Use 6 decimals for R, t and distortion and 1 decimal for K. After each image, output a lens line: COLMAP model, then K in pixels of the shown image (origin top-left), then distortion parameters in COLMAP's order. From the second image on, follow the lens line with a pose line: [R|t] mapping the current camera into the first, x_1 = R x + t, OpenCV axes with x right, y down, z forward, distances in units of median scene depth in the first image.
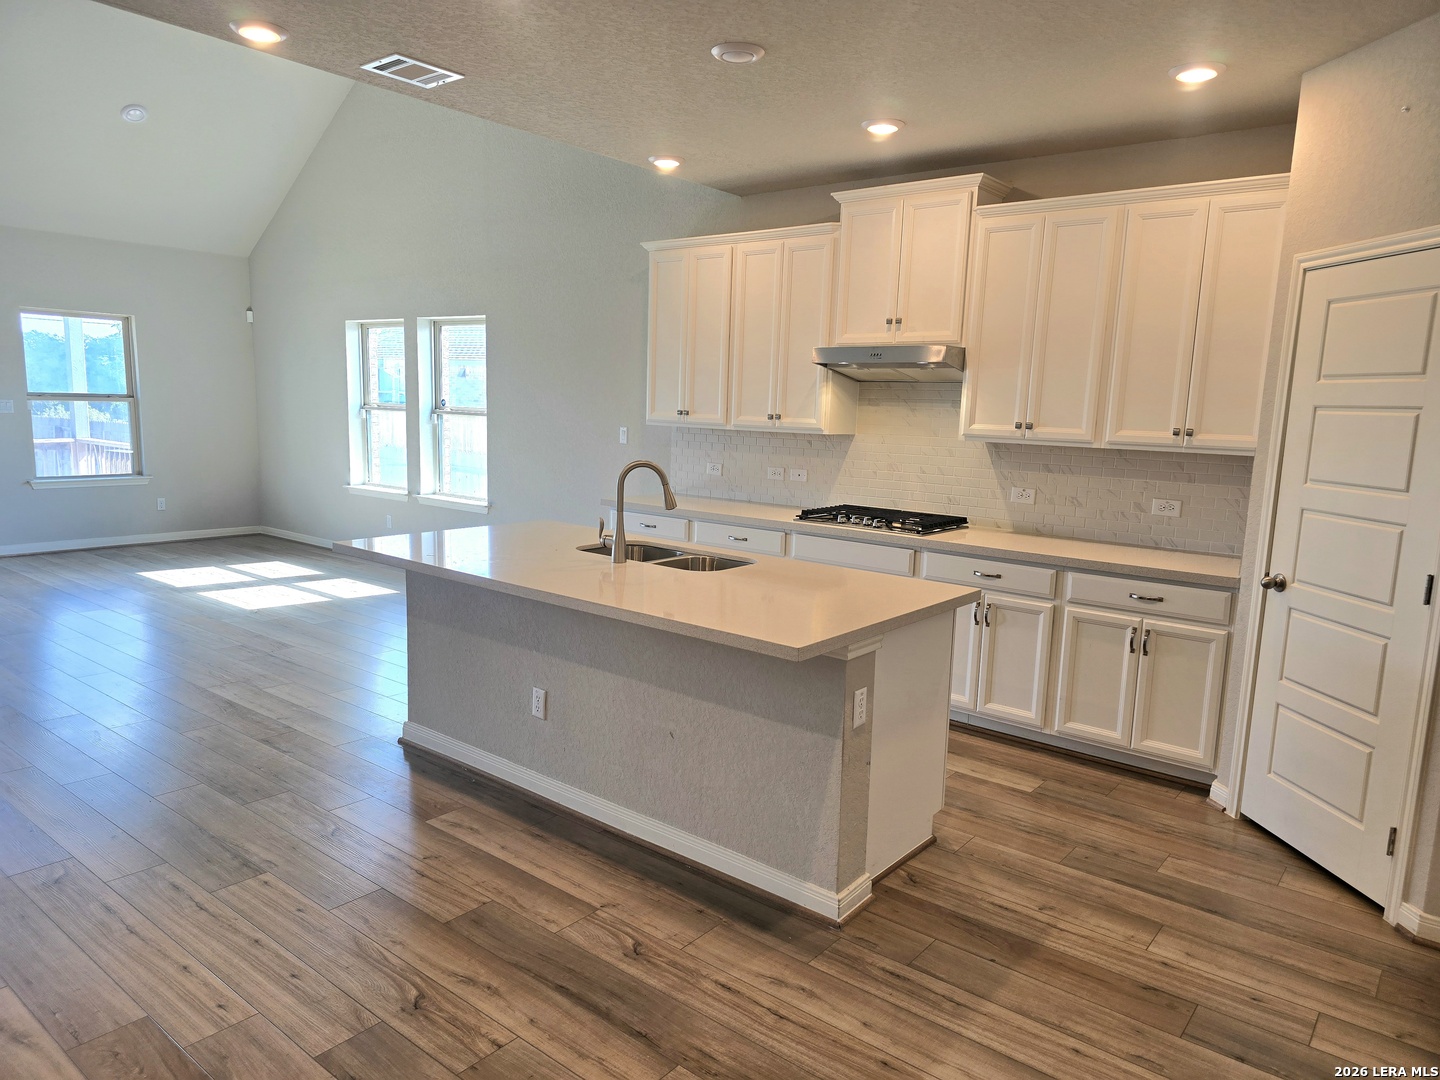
lens RADIAL K [[957.5, 0, 729.2], [0, 957.5, 550.1], [0, 0, 1]] dist [0.048988, -0.035782]
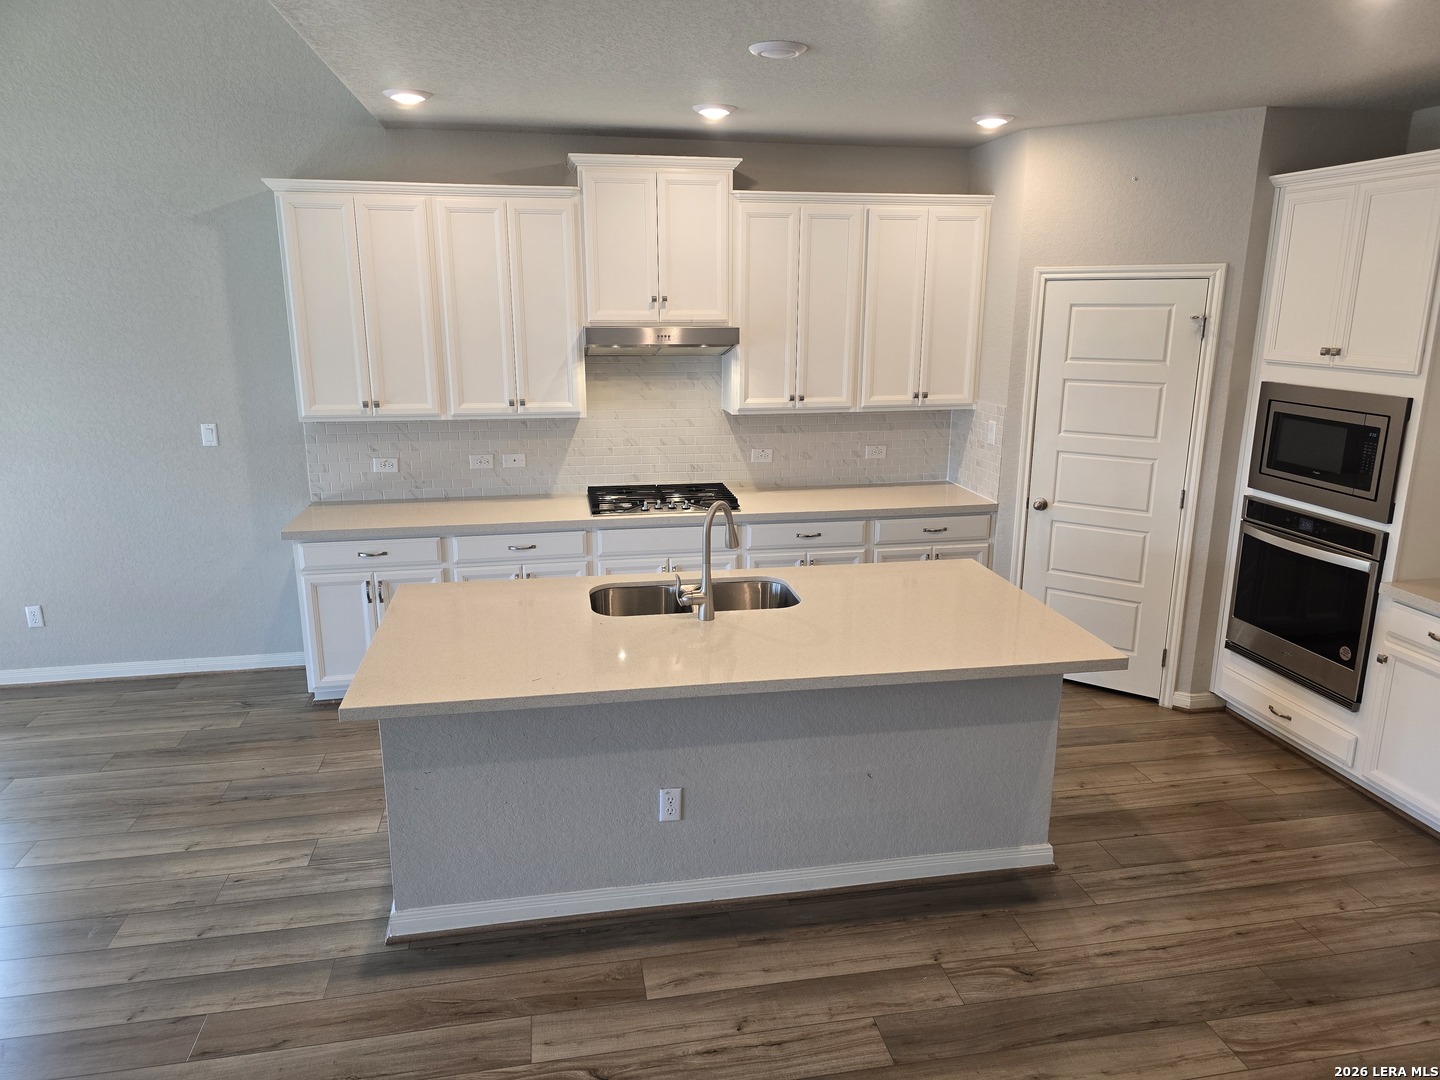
lens RADIAL K [[957.5, 0, 727.5], [0, 957.5, 531.2], [0, 0, 1]] dist [0.048988, -0.035782]
pose [[0.653662, -0.208563, 0.727480, -0.737491], [0.135060, 0.977992, 0.159028, -0.206970], [-0.744637, -0.005697, 0.667445, 0.397705]]
